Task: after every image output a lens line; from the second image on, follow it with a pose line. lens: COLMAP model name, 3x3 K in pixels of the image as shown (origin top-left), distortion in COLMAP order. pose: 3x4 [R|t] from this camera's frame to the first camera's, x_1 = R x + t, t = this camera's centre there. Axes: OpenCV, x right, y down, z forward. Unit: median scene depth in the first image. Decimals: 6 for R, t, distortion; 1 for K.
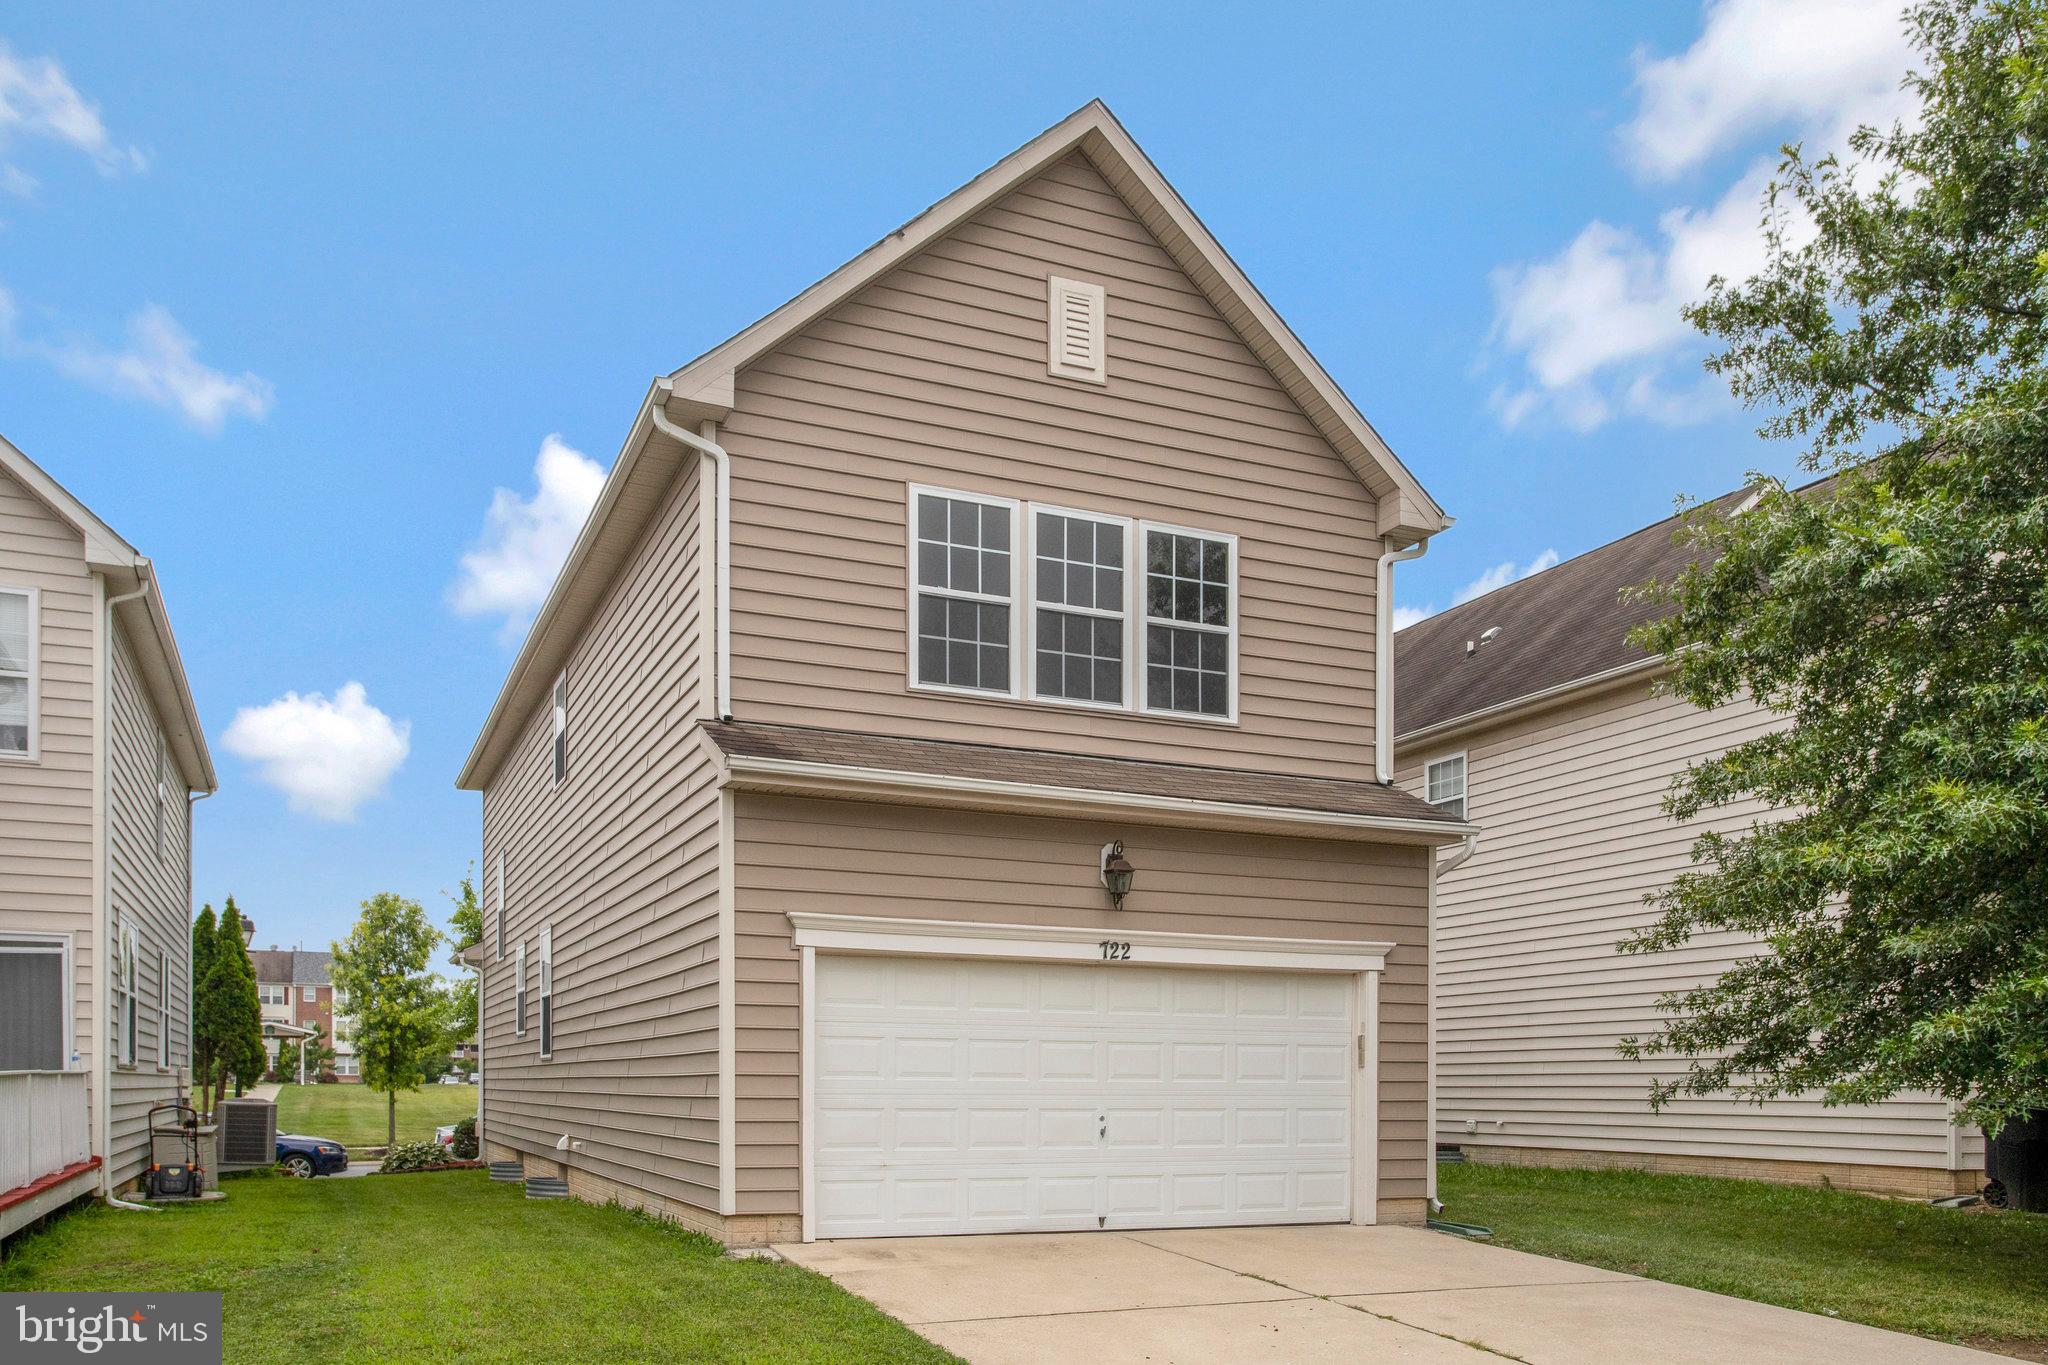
lens RADIAL K [[1563.7, 0, 1024.0], [0, 1563.7, 682.5], [0, 0, 1]] dist [0.033983, -0.003099]
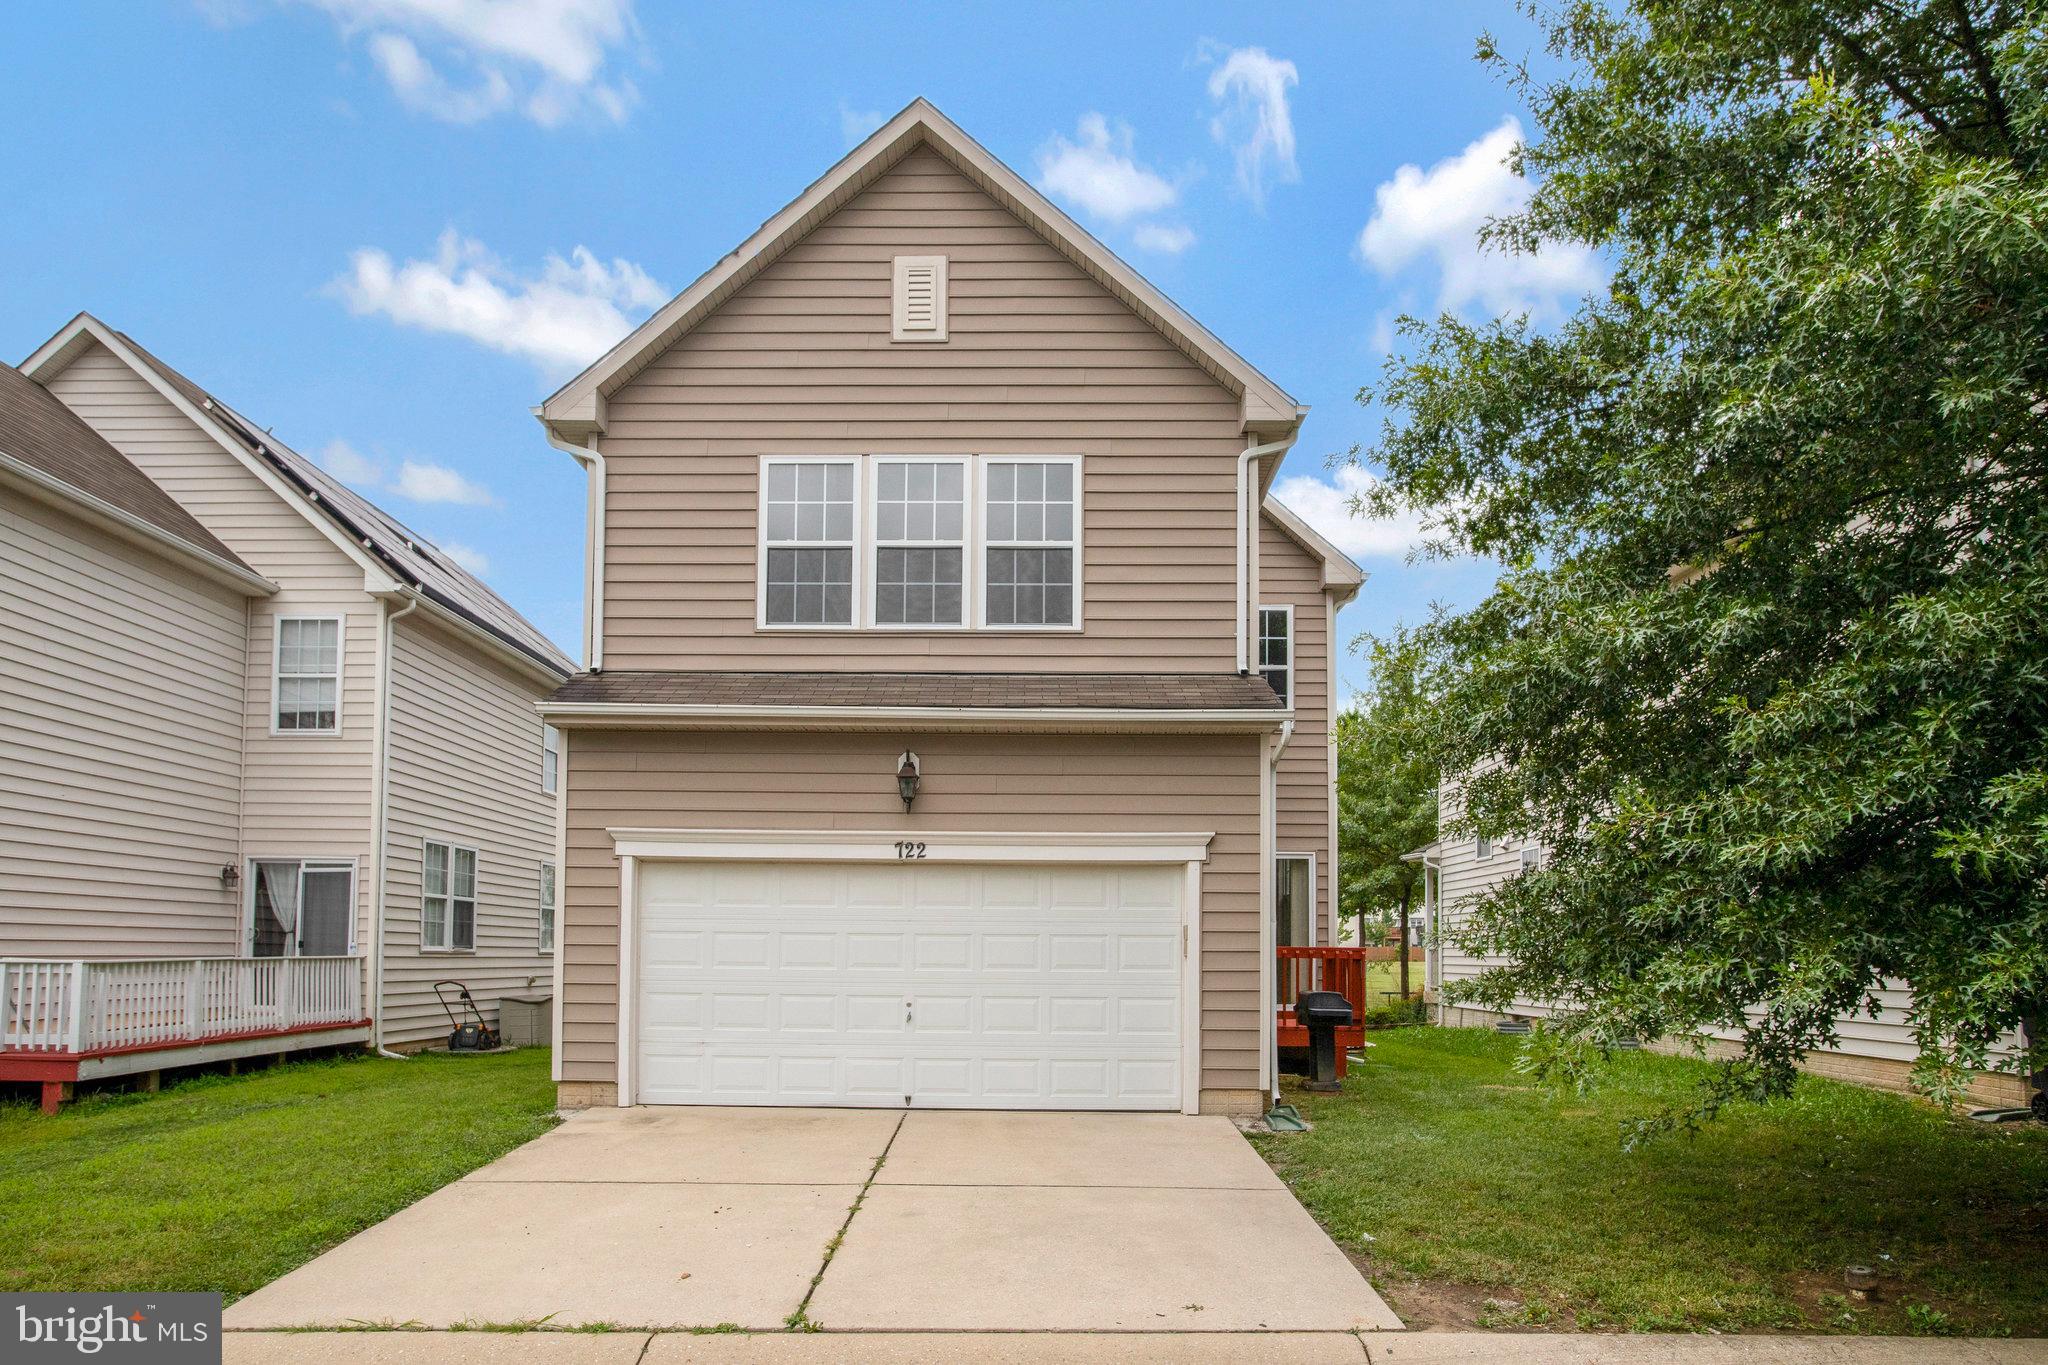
lens RADIAL K [[1368.3, 0, 1019.9], [0, 1368.3, 532.1], [0, 0, 1]] dist [0.004629, 0.000355]
pose [[0.905285, -0.124783, -0.406063, 0.513948], [0.101807, 0.991758, -0.077795, 0.030021], [0.412424, 0.029087, 0.910528, 0.138910]]
